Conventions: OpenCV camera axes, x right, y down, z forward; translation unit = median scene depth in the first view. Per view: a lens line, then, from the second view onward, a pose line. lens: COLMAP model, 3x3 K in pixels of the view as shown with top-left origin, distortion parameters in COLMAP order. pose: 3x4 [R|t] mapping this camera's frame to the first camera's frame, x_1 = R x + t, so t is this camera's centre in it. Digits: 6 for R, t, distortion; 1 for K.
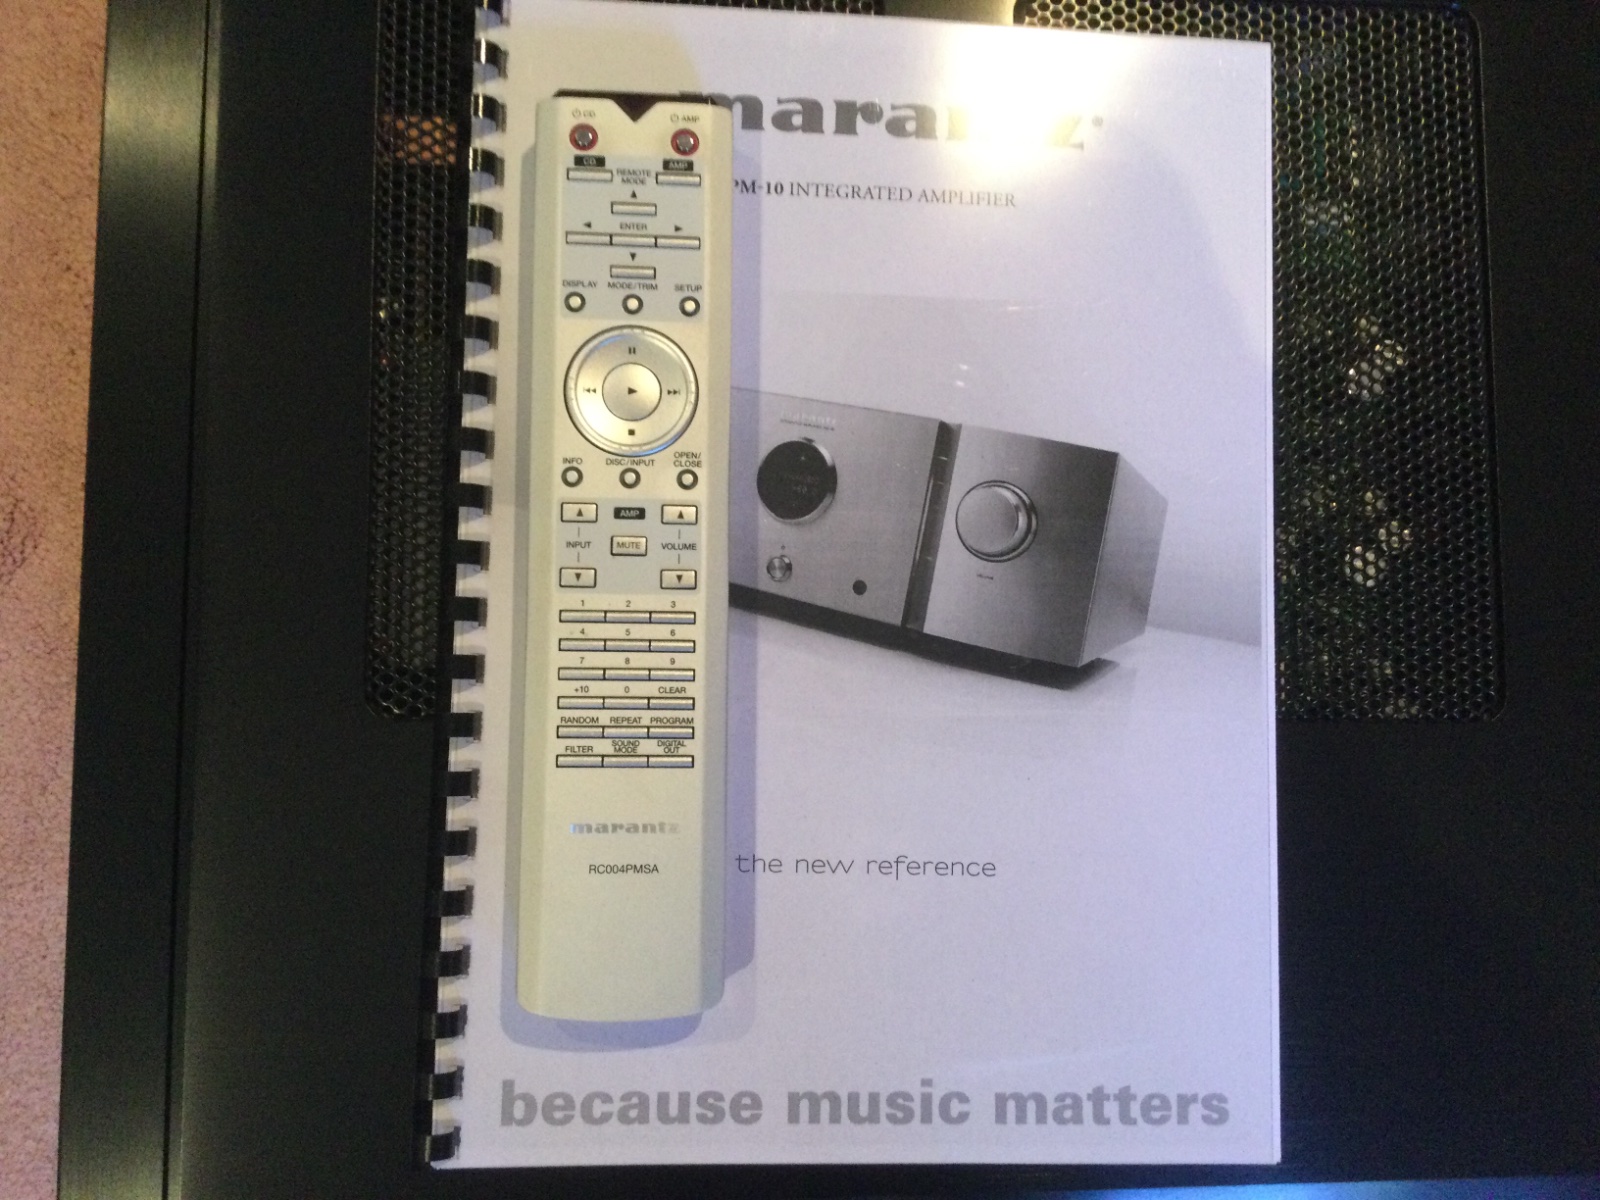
lens RADIAL K [[1426.4, 0, 802.2], [0, 1426.4, 605.1], [0, 0, 1]] dist [0.098958, -0.182114]
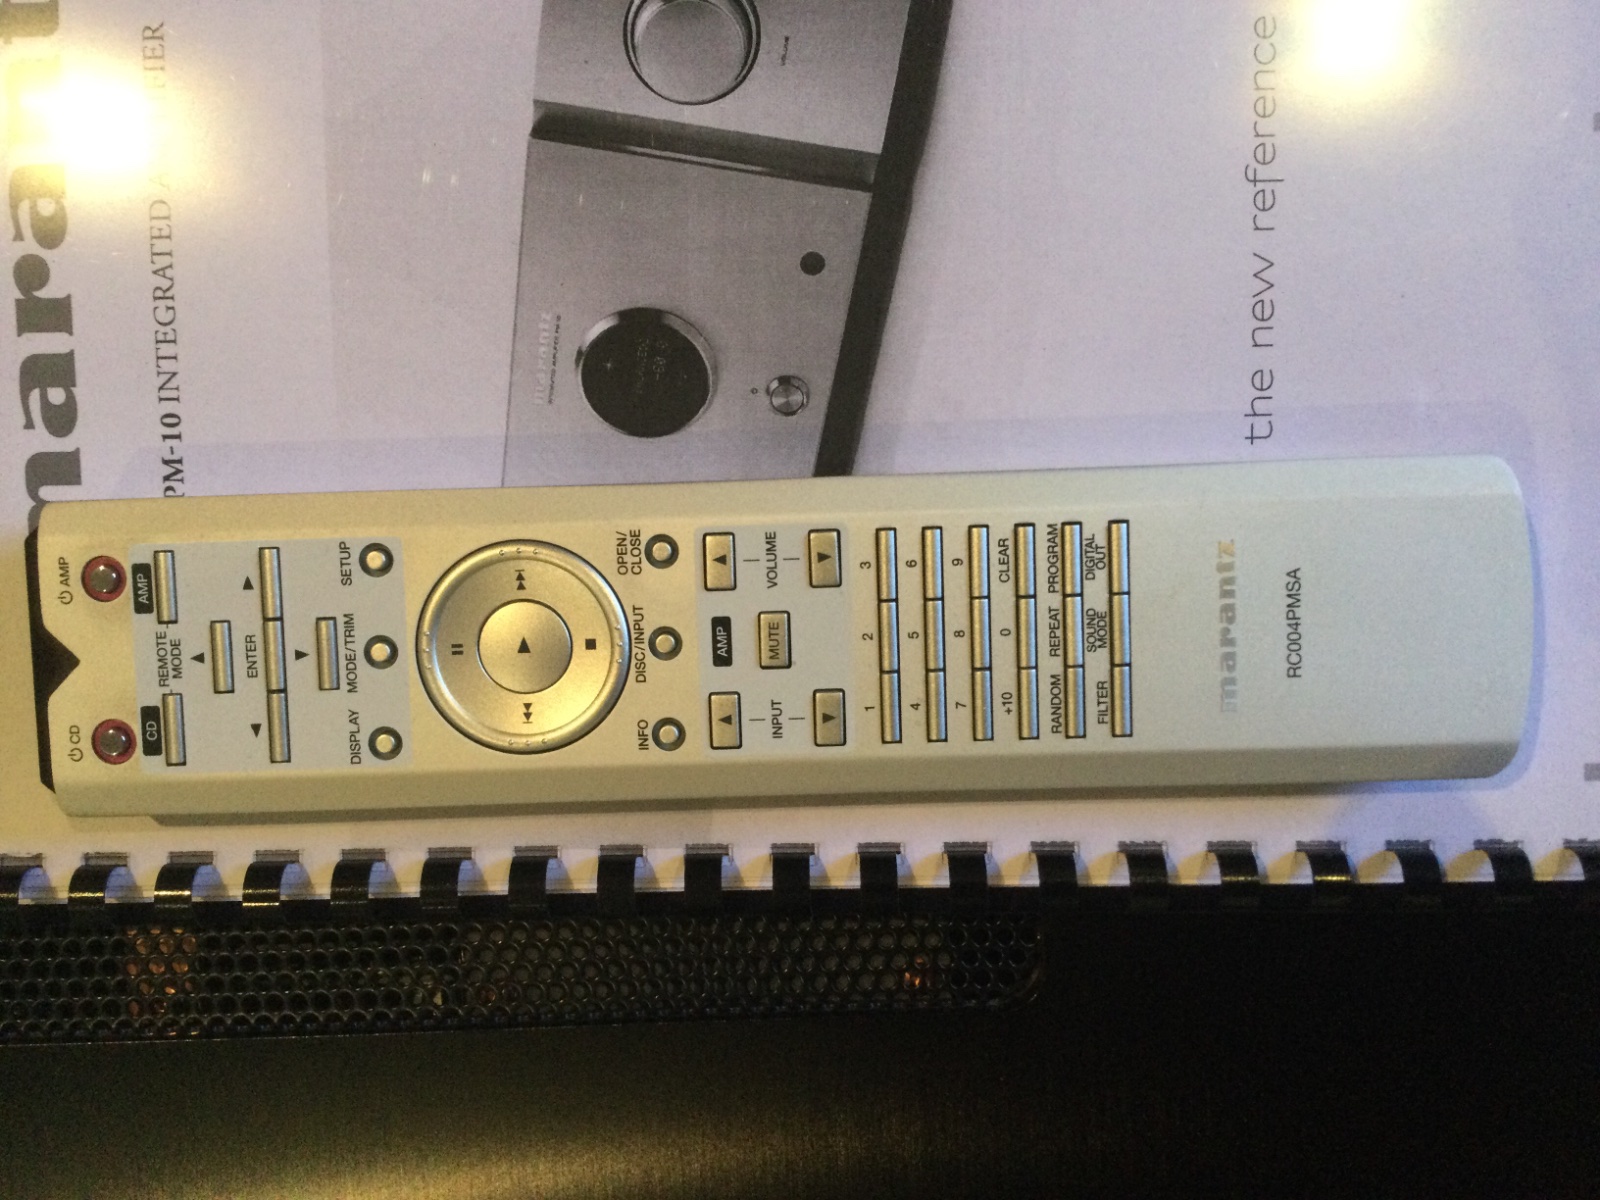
lens RADIAL K [[1426.4, 0, 802.2], [0, 1426.4, 605.1], [0, 0, 1]] dist [0.098958, -0.182114]
pose [[-0.040898, -0.986544, -0.158300, -0.007762], [0.996694, -0.051414, 0.062914, -0.066387], [-0.070206, -0.155204, 0.985385, 0.379053]]
